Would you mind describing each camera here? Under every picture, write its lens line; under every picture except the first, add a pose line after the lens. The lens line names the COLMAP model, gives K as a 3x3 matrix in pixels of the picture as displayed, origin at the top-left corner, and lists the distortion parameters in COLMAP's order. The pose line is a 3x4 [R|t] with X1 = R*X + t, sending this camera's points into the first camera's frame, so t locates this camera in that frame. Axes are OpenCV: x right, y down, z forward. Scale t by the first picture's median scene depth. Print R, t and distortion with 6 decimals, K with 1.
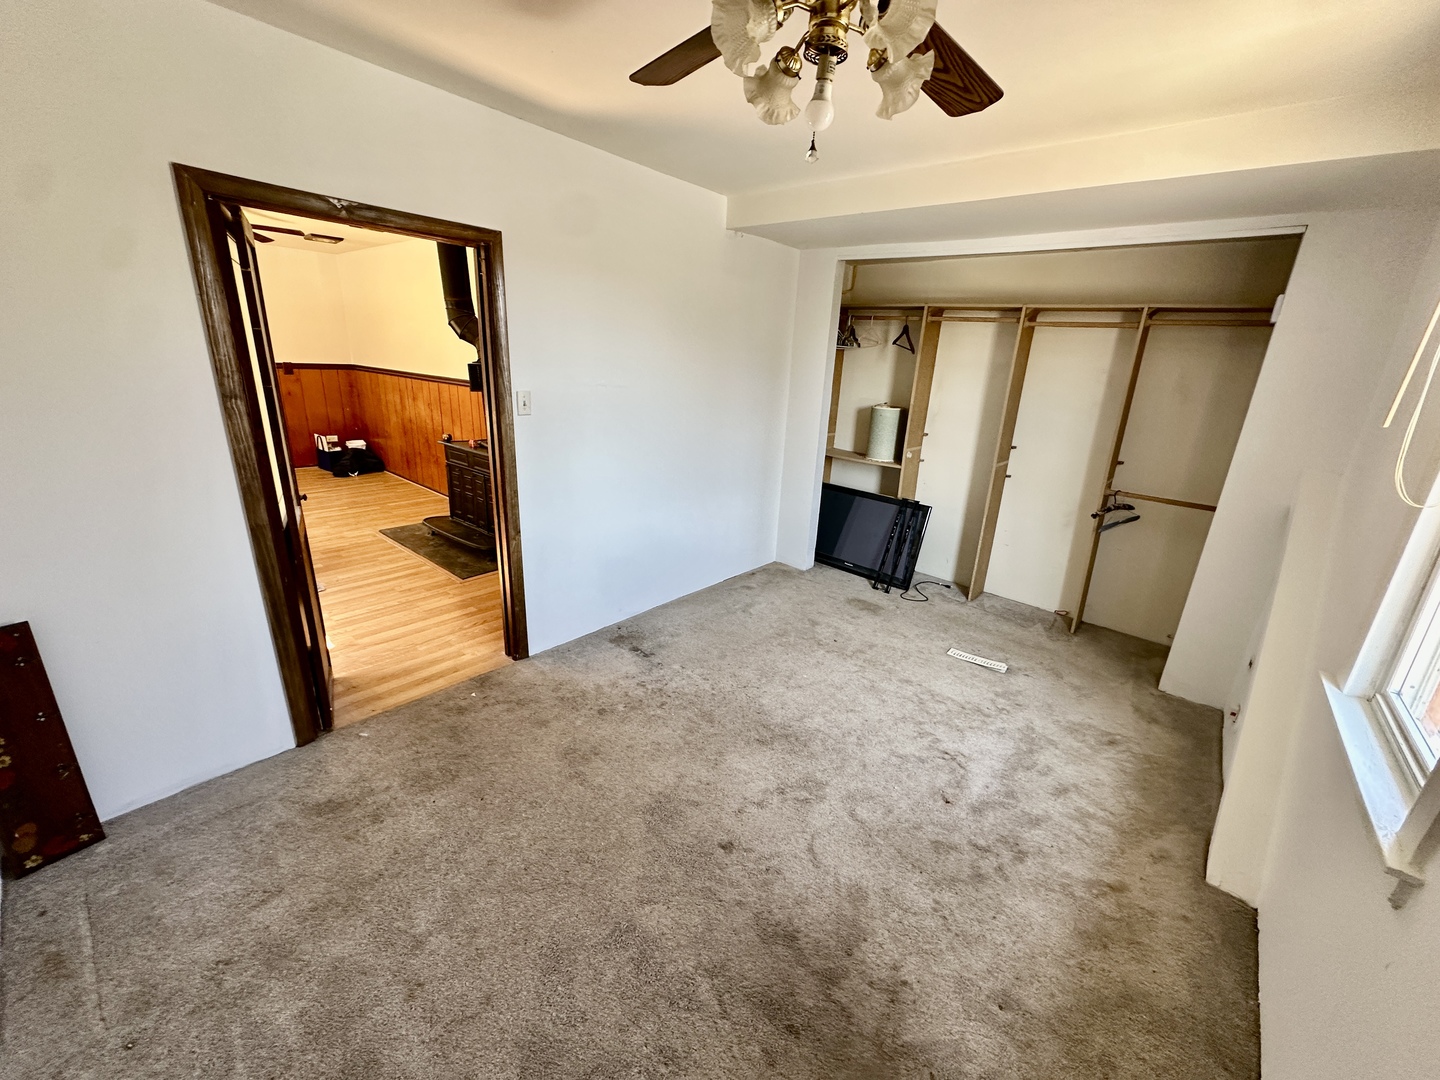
lens RADIAL K [[572.6, 0, 720.0], [0, 572.6, 540.0], [0, 0, 1]] dist [-0.003941, 0.001046]
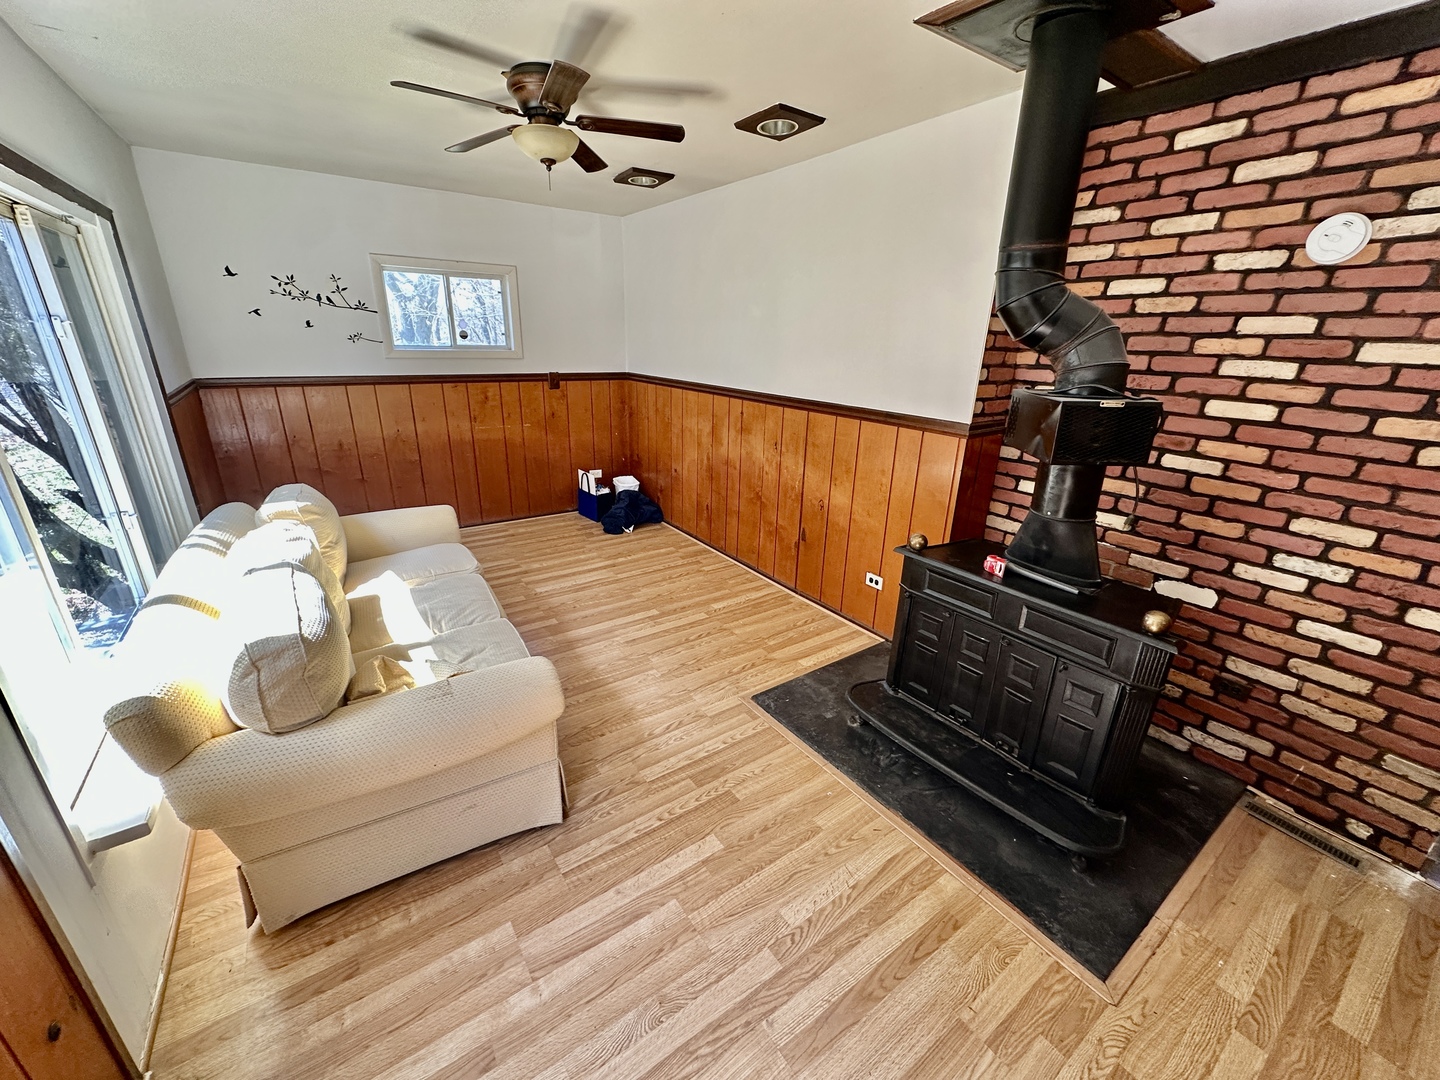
lens RADIAL K [[572.6, 0, 720.0], [0, 572.6, 540.0], [0, 0, 1]] dist [-0.003941, 0.001046]
pose [[0.970547, 0.058289, -0.233753, -0.416691], [-0.052302, 0.998127, 0.031732, -0.149839], [0.235165, -0.018572, 0.971778, 0.384125]]
